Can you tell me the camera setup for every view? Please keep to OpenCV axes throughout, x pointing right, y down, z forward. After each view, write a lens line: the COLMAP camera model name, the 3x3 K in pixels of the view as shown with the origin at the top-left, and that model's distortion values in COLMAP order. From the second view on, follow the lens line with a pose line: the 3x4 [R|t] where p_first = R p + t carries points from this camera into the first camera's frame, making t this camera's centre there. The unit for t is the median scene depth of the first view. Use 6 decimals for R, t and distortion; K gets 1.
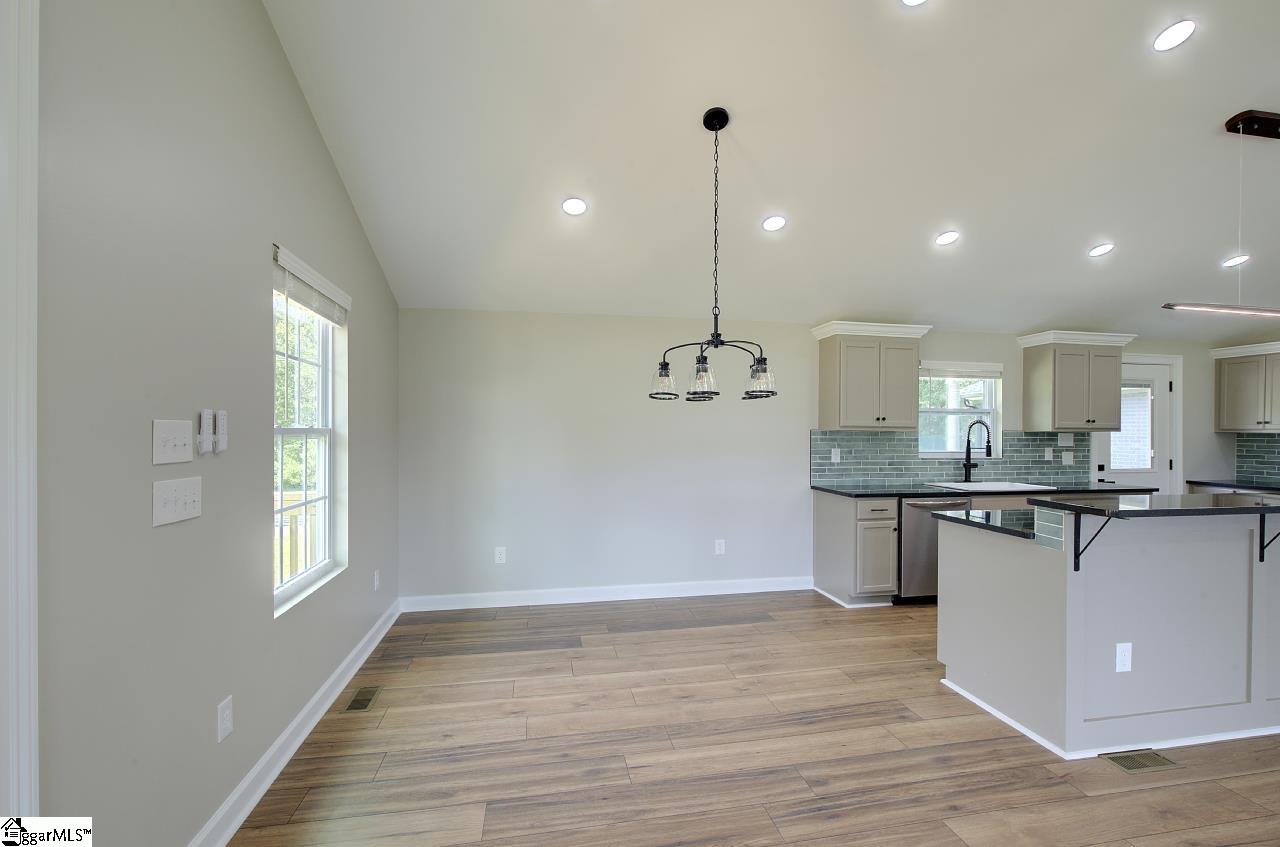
lens RADIAL K [[561.8, 0, 644.2], [0, 561.8, 436.3], [0, 0, 1]] dist [-0.000770, 0.000104]
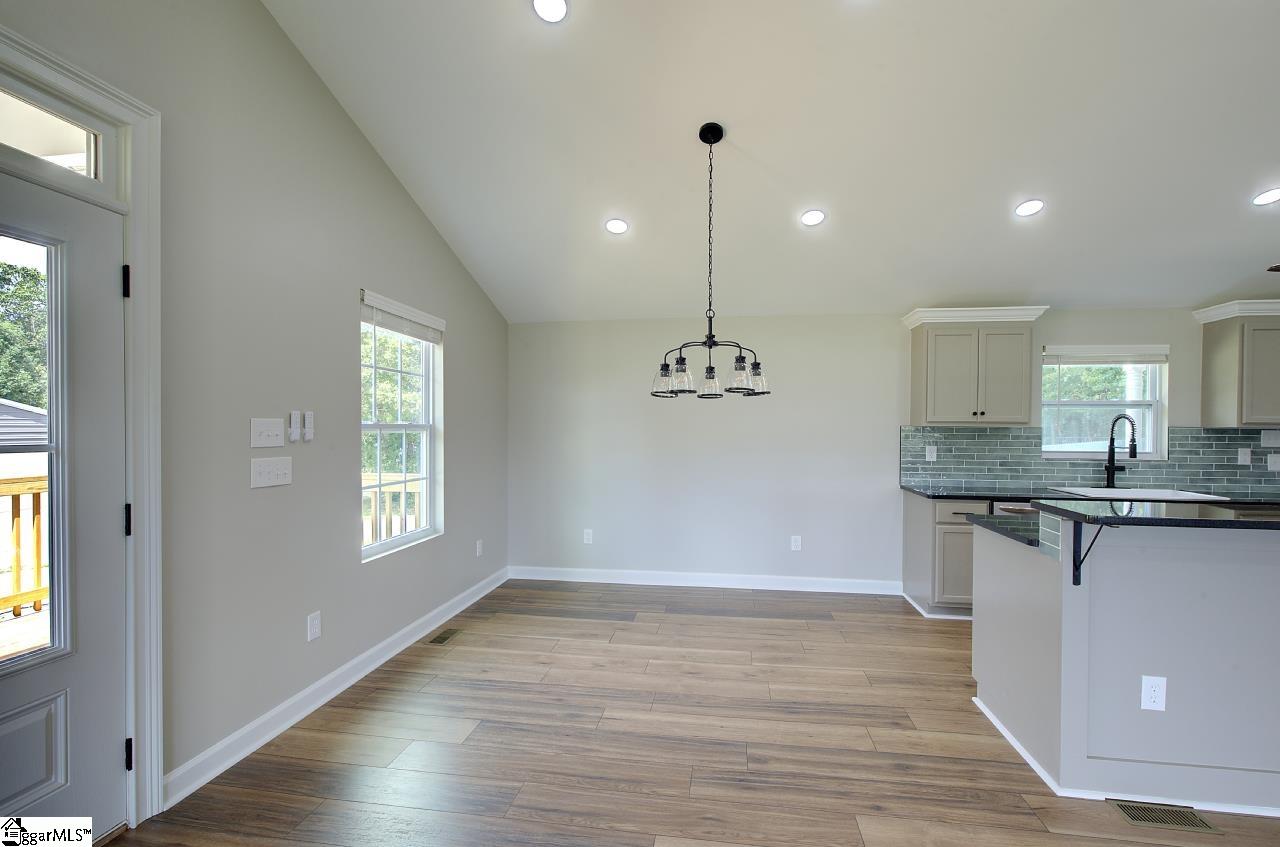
lens RADIAL K [[561.8, 0, 644.2], [0, 561.8, 436.3], [0, 0, 1]] dist [-0.000770, 0.000104]
pose [[0.942128, 0.005831, -0.335202, 0.236531], [-0.004040, 0.999974, 0.006038, 0.002331], [0.335229, -0.004335, 0.942127, -0.030890]]
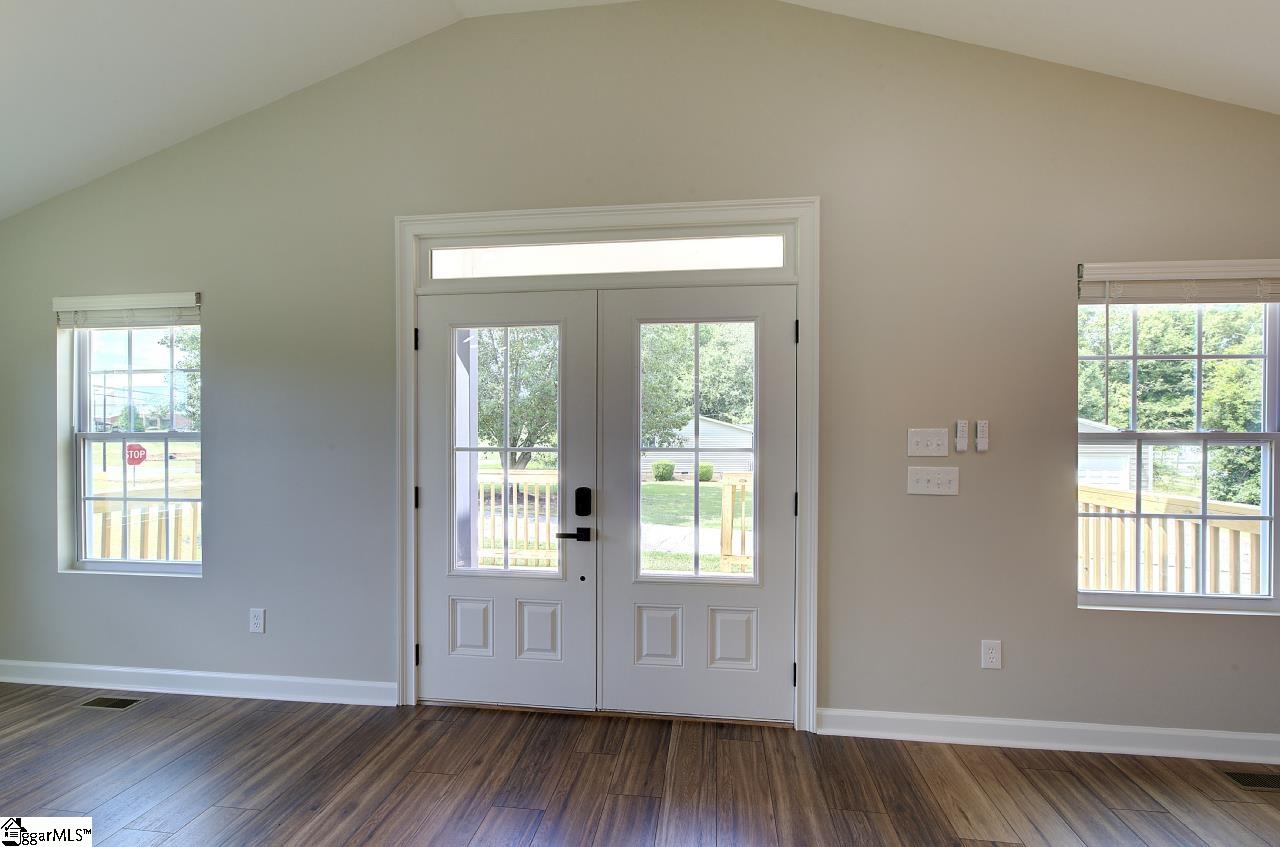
lens RADIAL K [[561.8, 0, 644.2], [0, 561.8, 436.3], [0, 0, 1]] dist [-0.000770, 0.000104]
pose [[-0.309279, -0.001449, -0.950970, 0.337476], [-0.010746, 0.999940, 0.001971, -0.000569], [0.950911, 0.010829, -0.309276, 0.282128]]
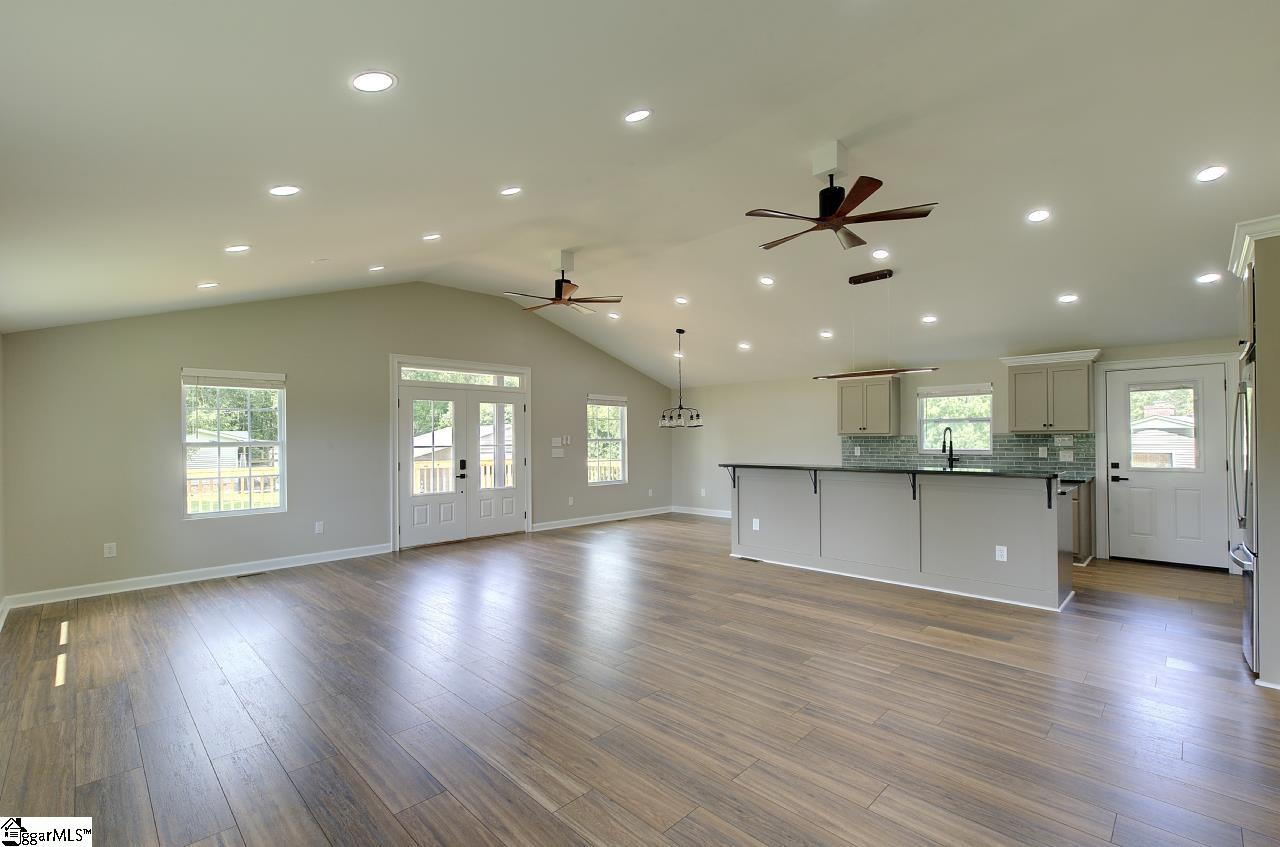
lens RADIAL K [[561.8, 0, 644.2], [0, 561.8, 436.3], [0, 0, 1]] dist [-0.000770, 0.000104]
pose [[0.556766, -0.014487, -0.830543, 1.553467], [0.004797, 0.999887, -0.014225, 0.012815], [0.830655, 0.003936, 0.556773, -0.489178]]
